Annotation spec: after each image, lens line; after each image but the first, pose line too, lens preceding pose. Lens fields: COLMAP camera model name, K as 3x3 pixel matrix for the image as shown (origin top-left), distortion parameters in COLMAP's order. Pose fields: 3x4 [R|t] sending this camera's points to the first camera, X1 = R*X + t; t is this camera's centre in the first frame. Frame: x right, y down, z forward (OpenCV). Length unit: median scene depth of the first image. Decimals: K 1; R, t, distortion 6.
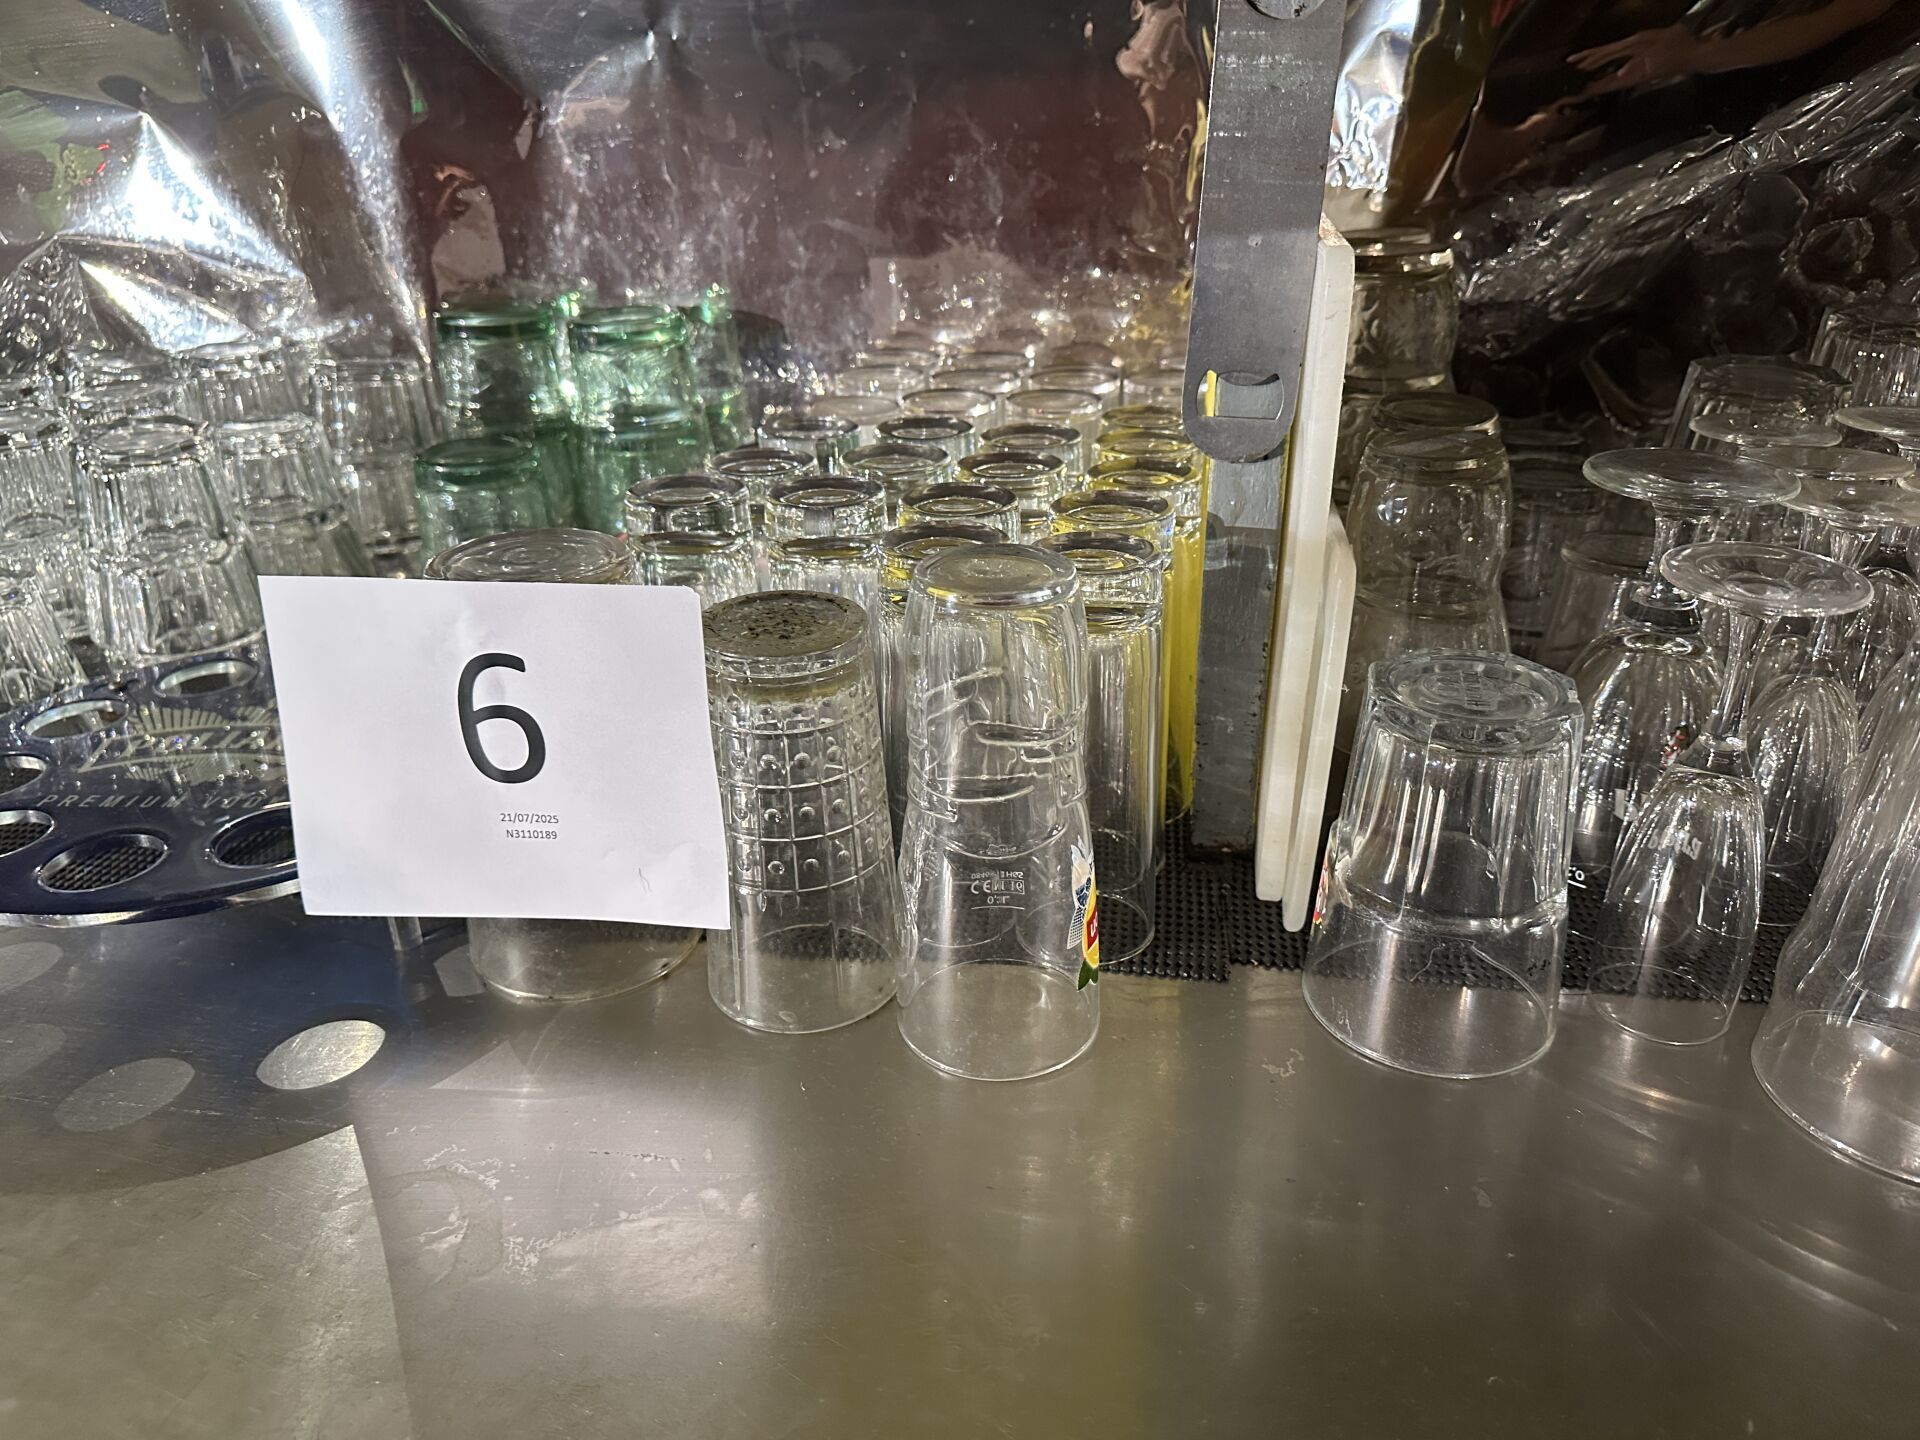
lens RADIAL K [[1379.3, 0, 960.0], [0, 1379.3, 720.0], [0, 0, 1]] dist [0.017266, -0.023859]
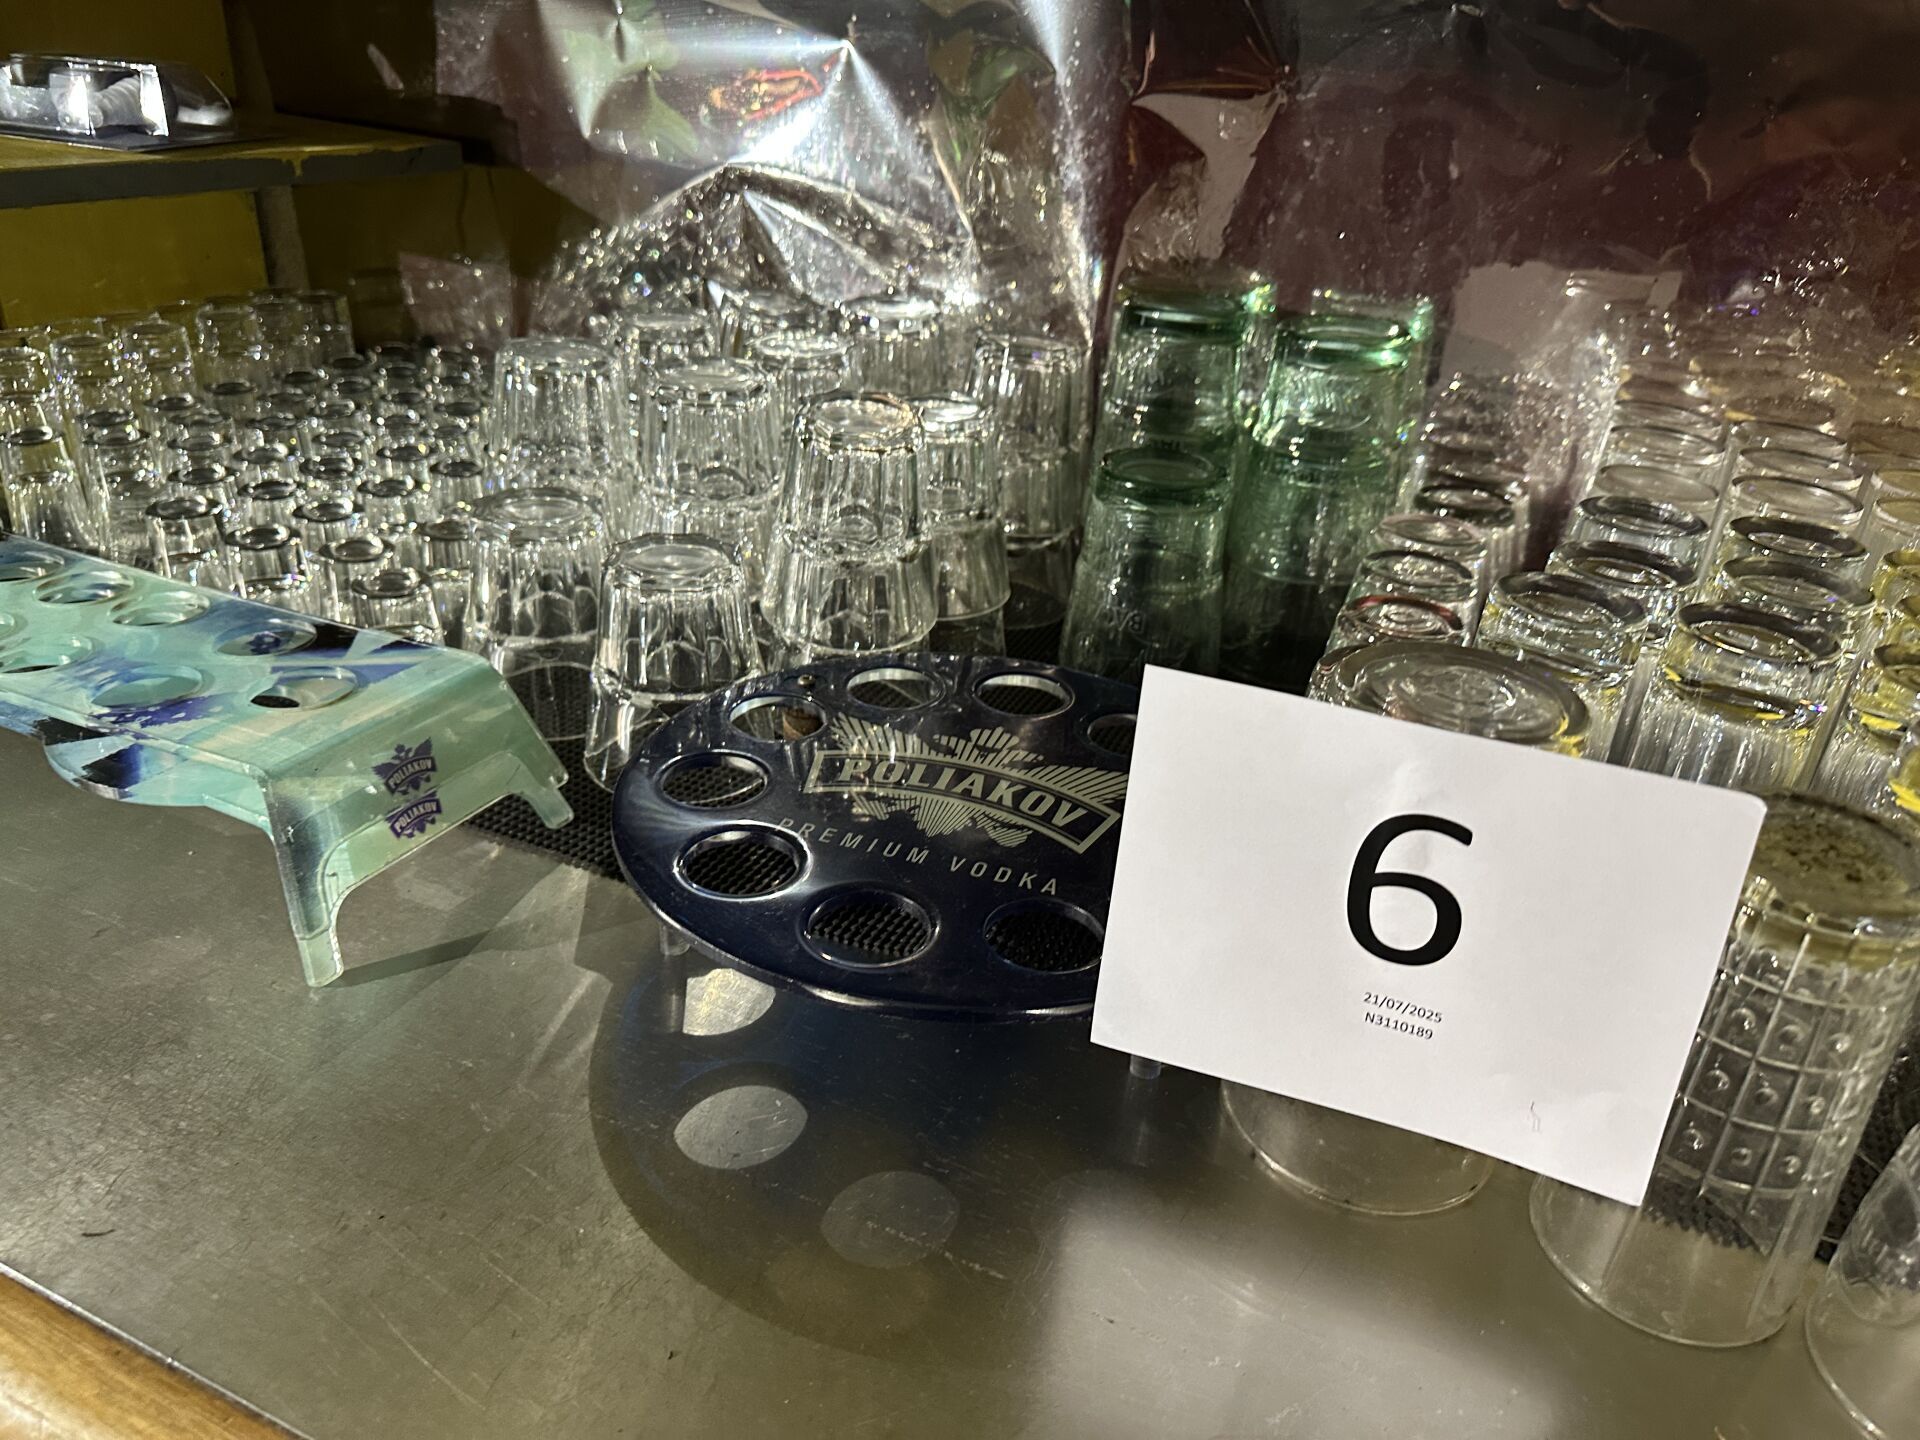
lens RADIAL K [[1379.3, 0, 960.0], [0, 1379.3, 720.0], [0, 0, 1]] dist [0.017266, -0.023859]
pose [[0.967893, 0.179859, -0.175597, -0.428320], [-0.172480, 0.983389, 0.056547, -0.091265], [0.182851, -0.024444, 0.982837, 0.148654]]
